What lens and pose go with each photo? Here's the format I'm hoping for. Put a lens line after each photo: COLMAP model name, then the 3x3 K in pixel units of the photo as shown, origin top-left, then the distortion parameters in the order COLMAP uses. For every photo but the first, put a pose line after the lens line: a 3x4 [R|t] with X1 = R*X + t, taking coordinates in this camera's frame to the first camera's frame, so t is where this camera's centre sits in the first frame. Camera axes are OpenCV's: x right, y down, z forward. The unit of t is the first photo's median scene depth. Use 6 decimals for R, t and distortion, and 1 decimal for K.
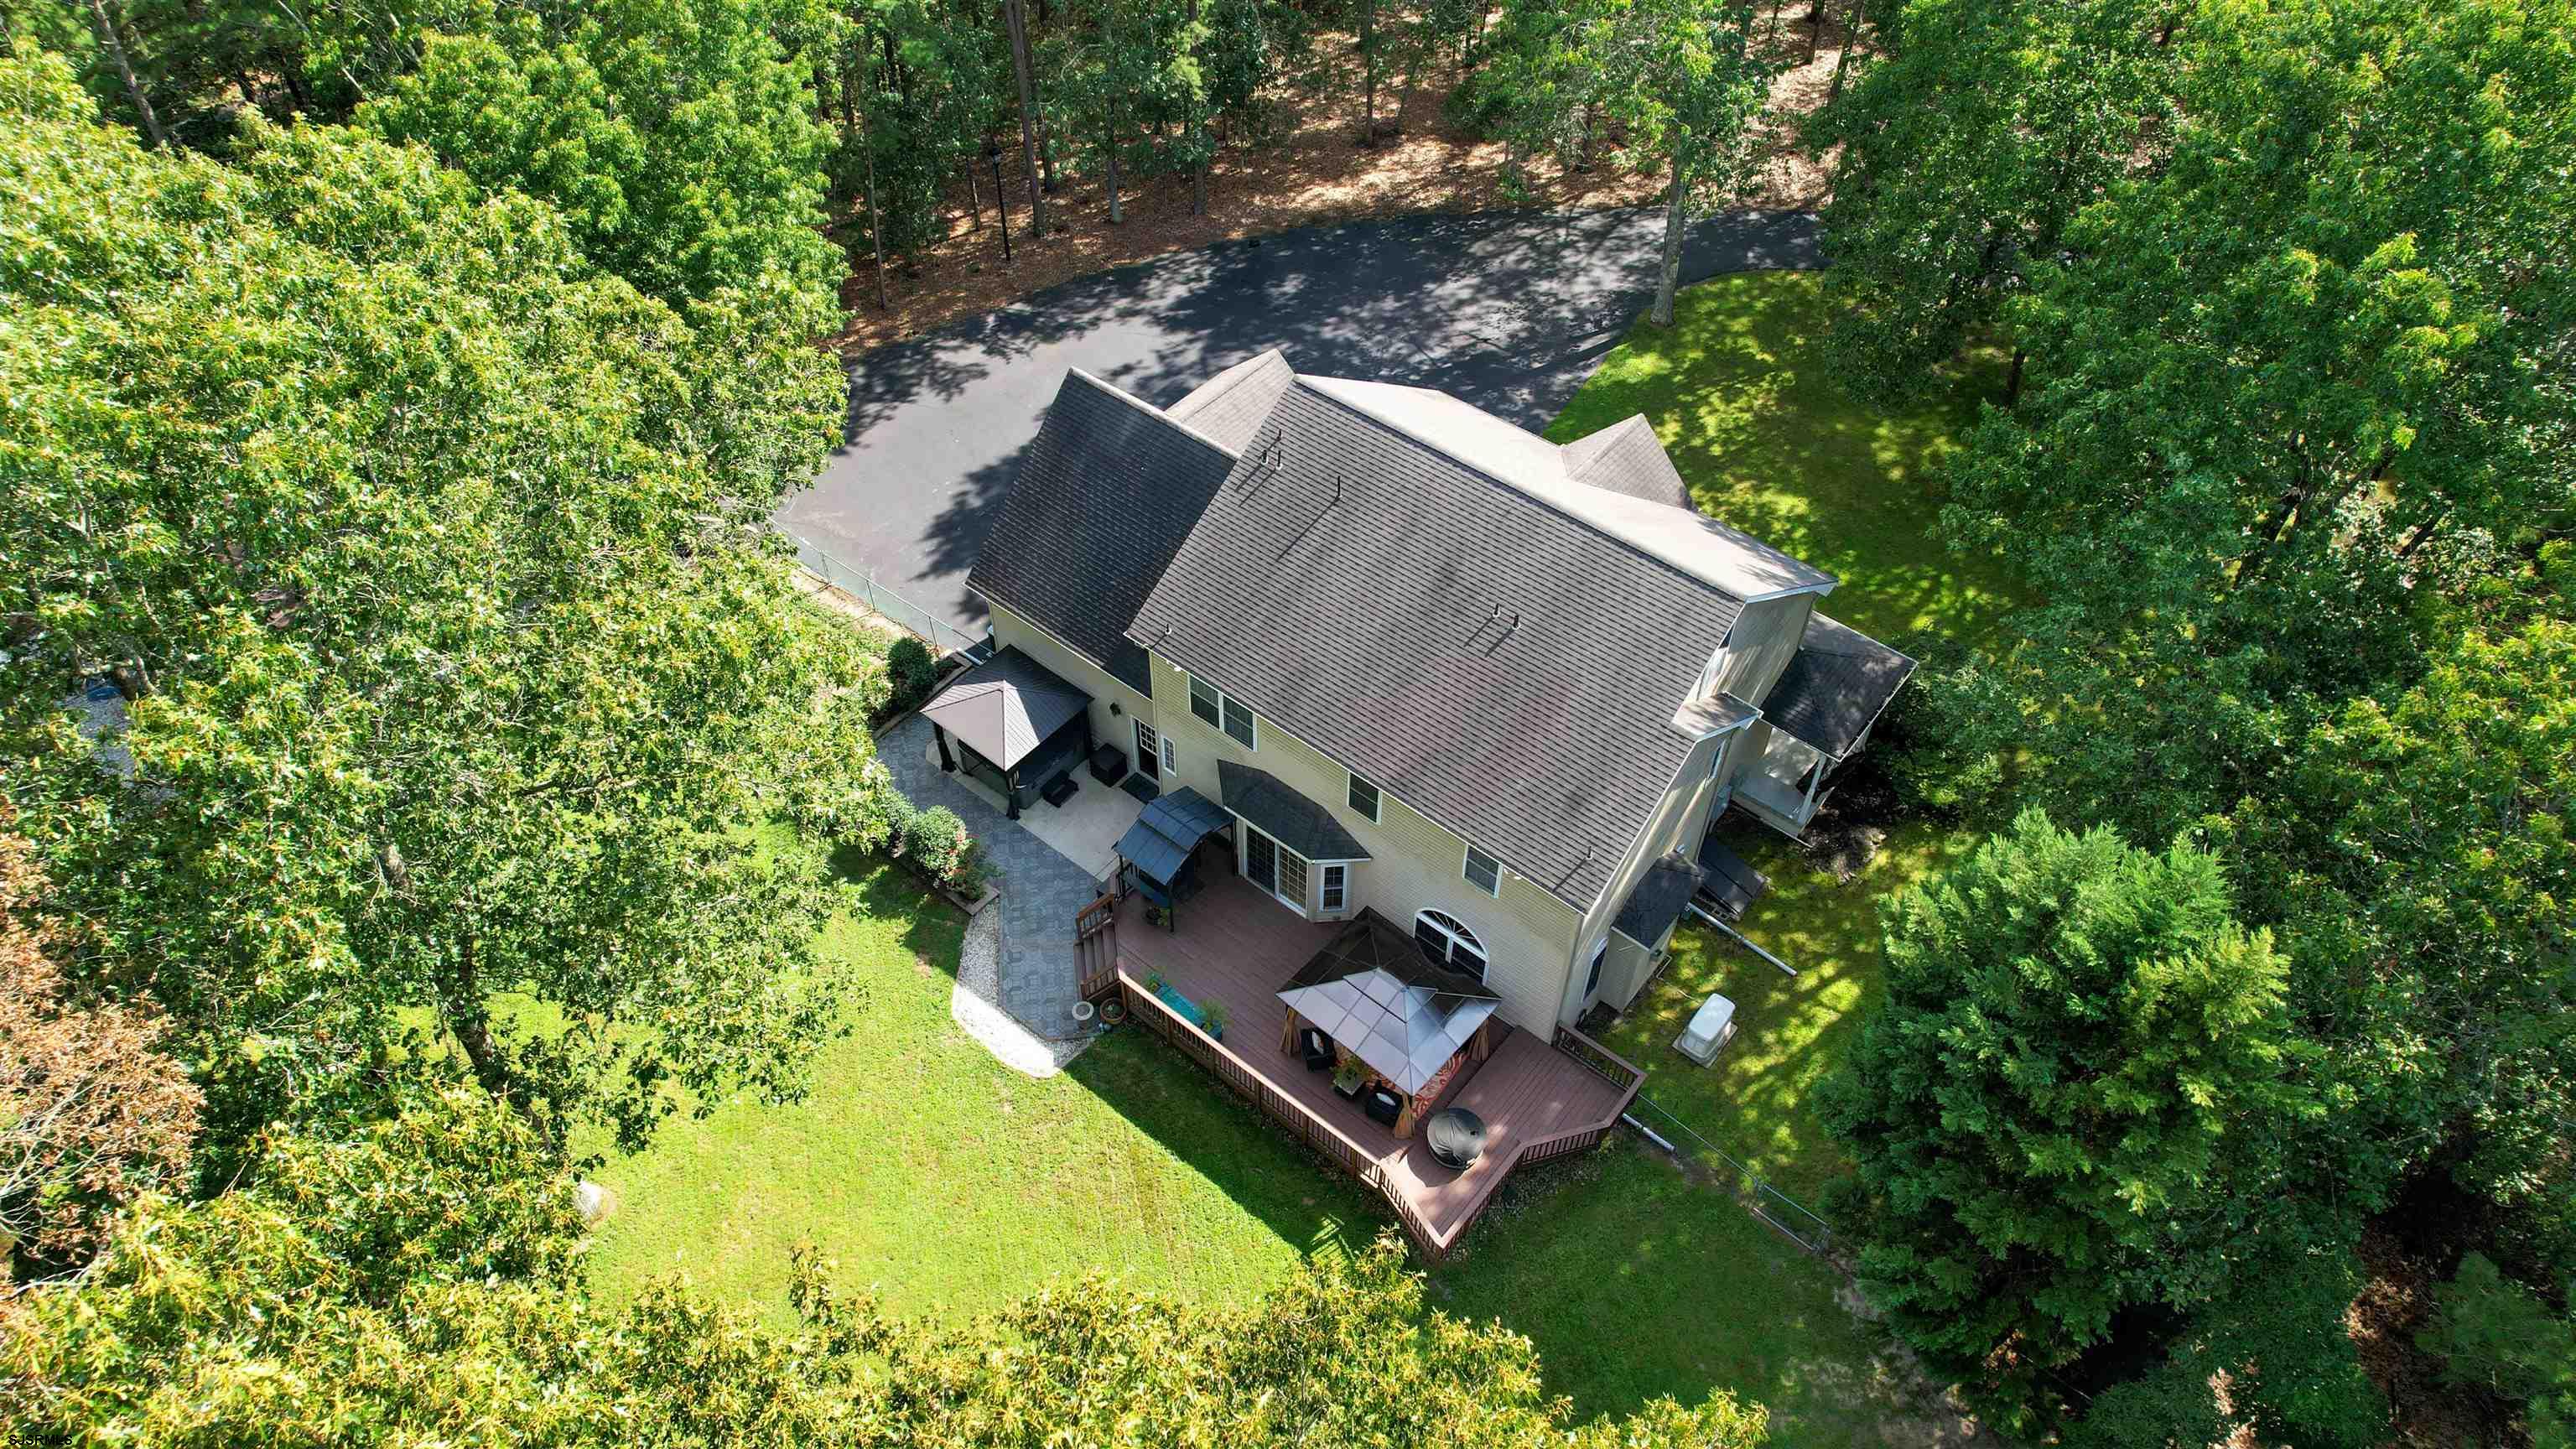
lens RADIAL K [[1662.1, 0, 1288.0], [0, 1662.1, 724.5], [0, 0, 1]] dist [-0.076194, 0.060244]
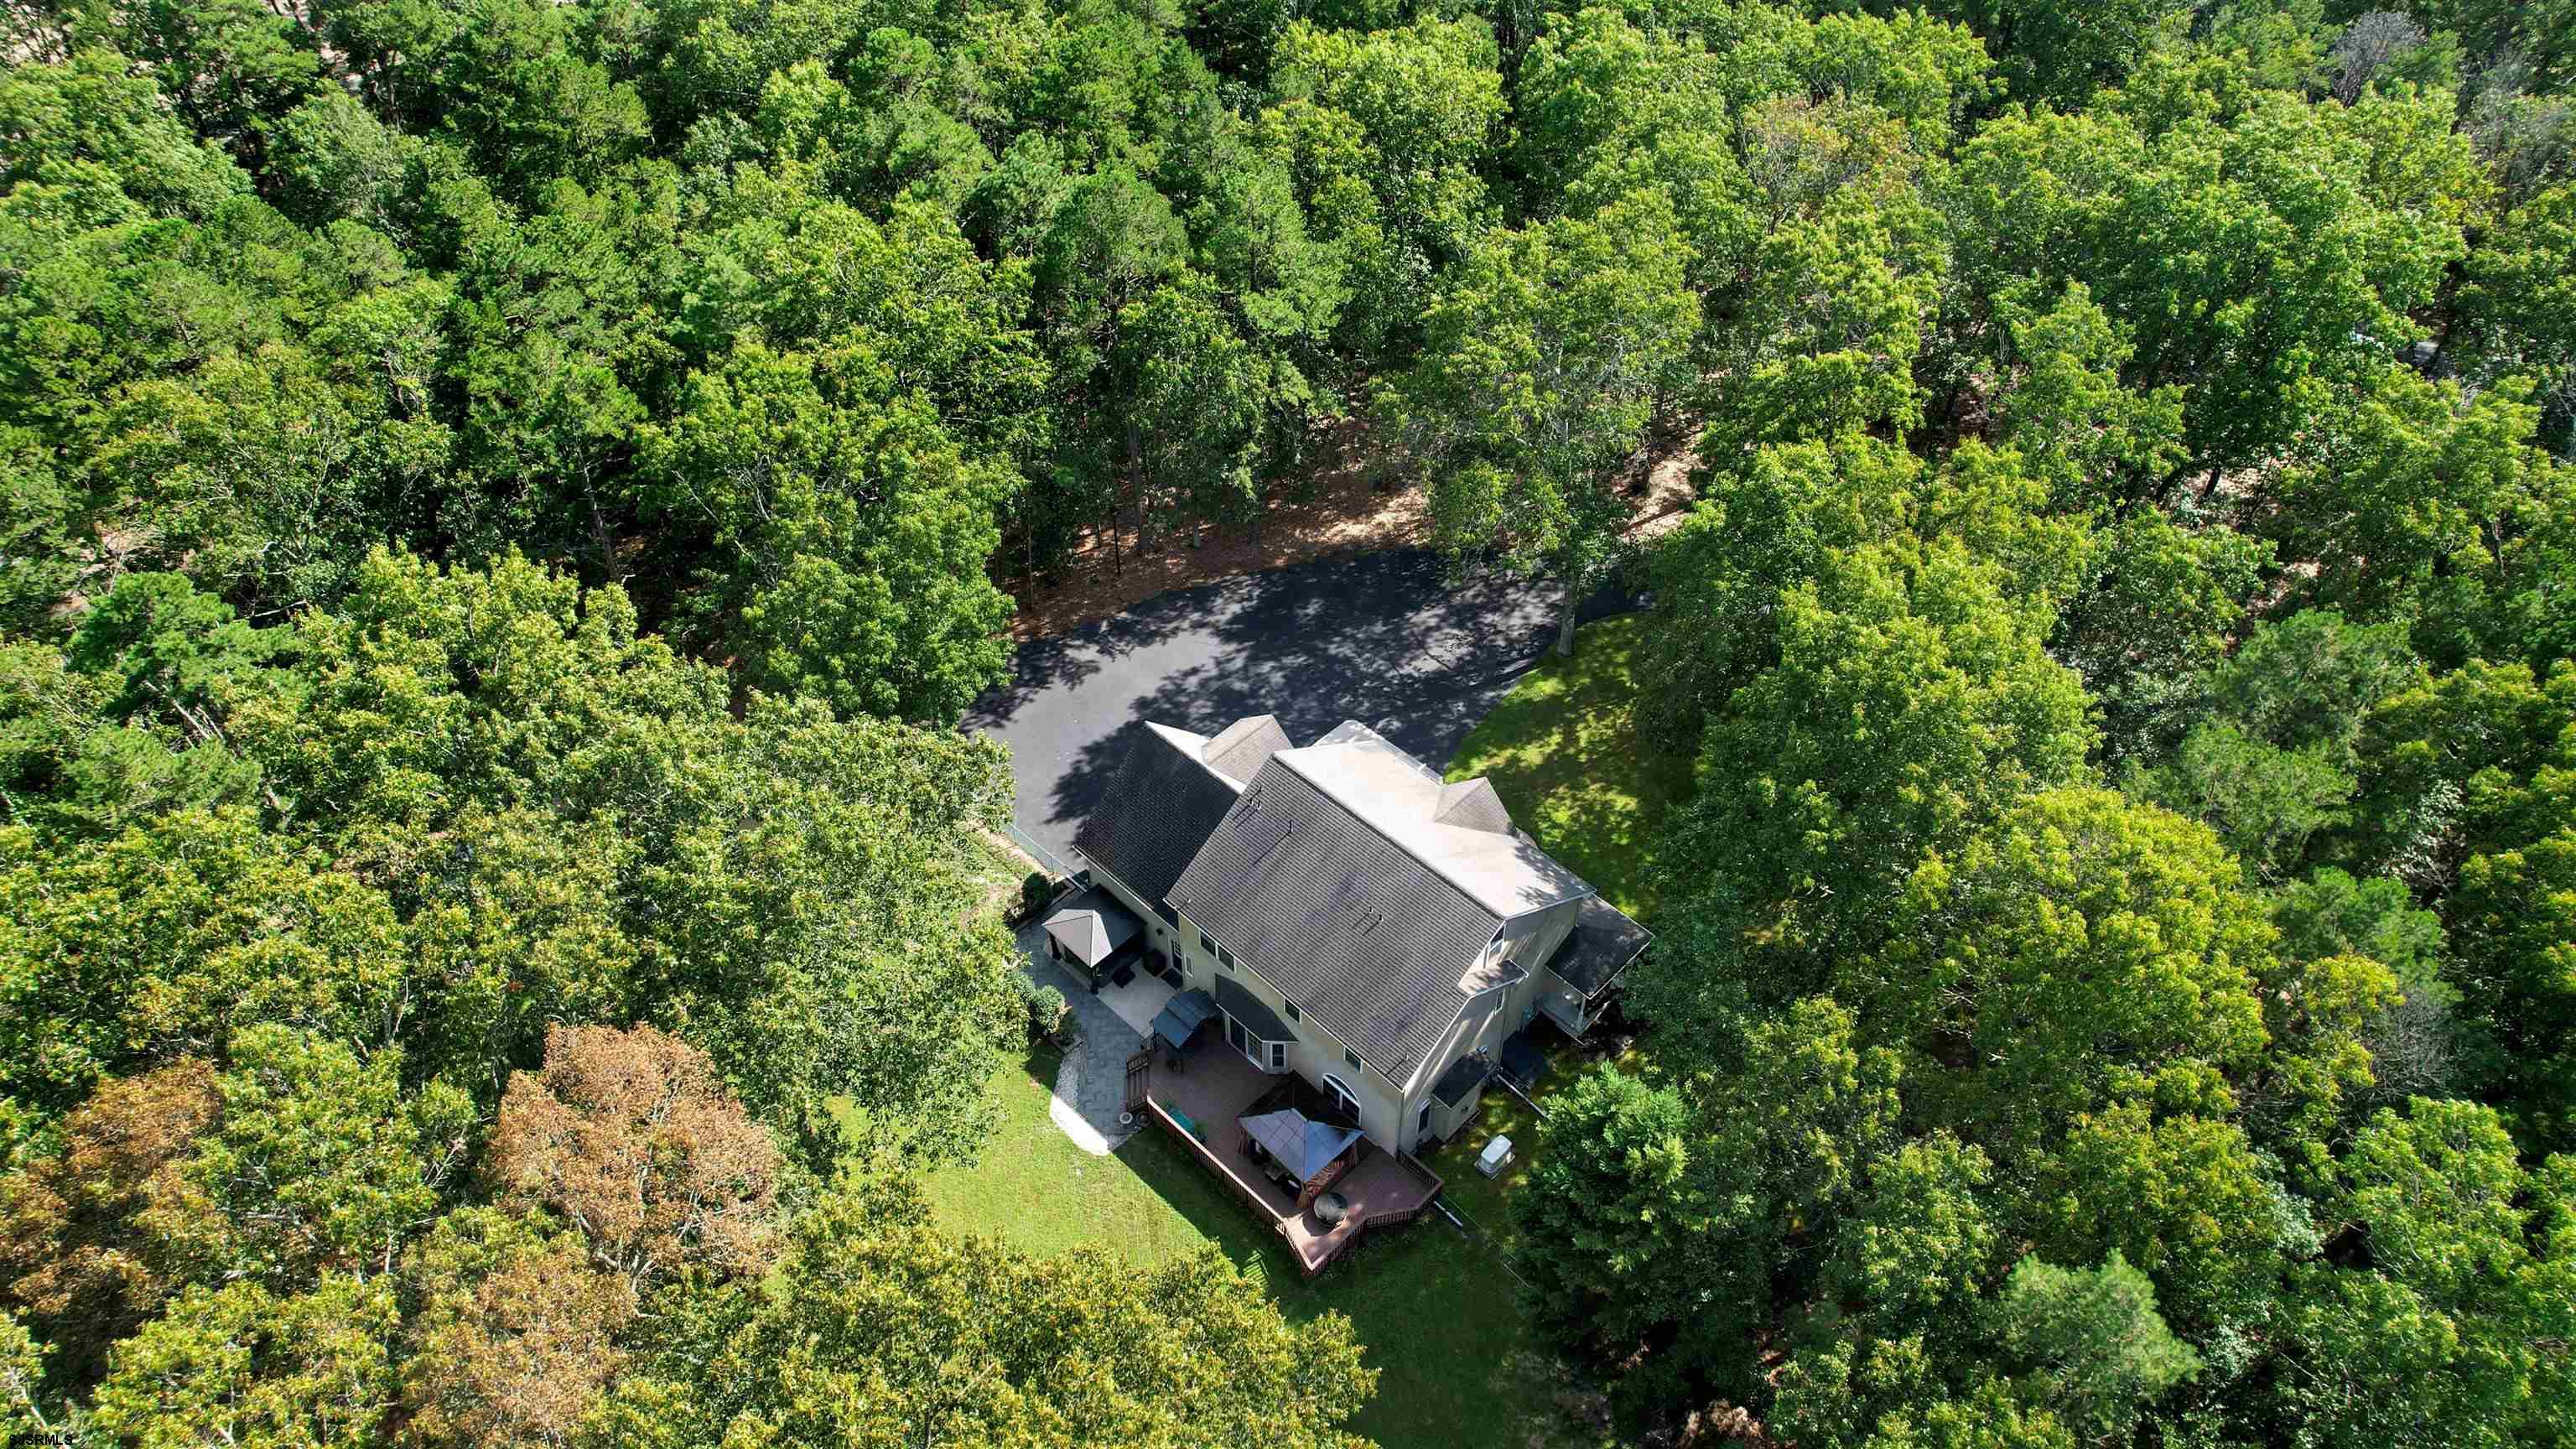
lens RADIAL K [[1662.1, 0, 1288.0], [0, 1662.1, 724.5], [0, 0, 1]] dist [-0.076194, 0.060244]
pose [[0.996095, 0.056499, -0.067844, 0.120881], [-0.058880, 0.997699, -0.033624, -0.165211], [0.065788, 0.037487, 0.997129, -0.630287]]
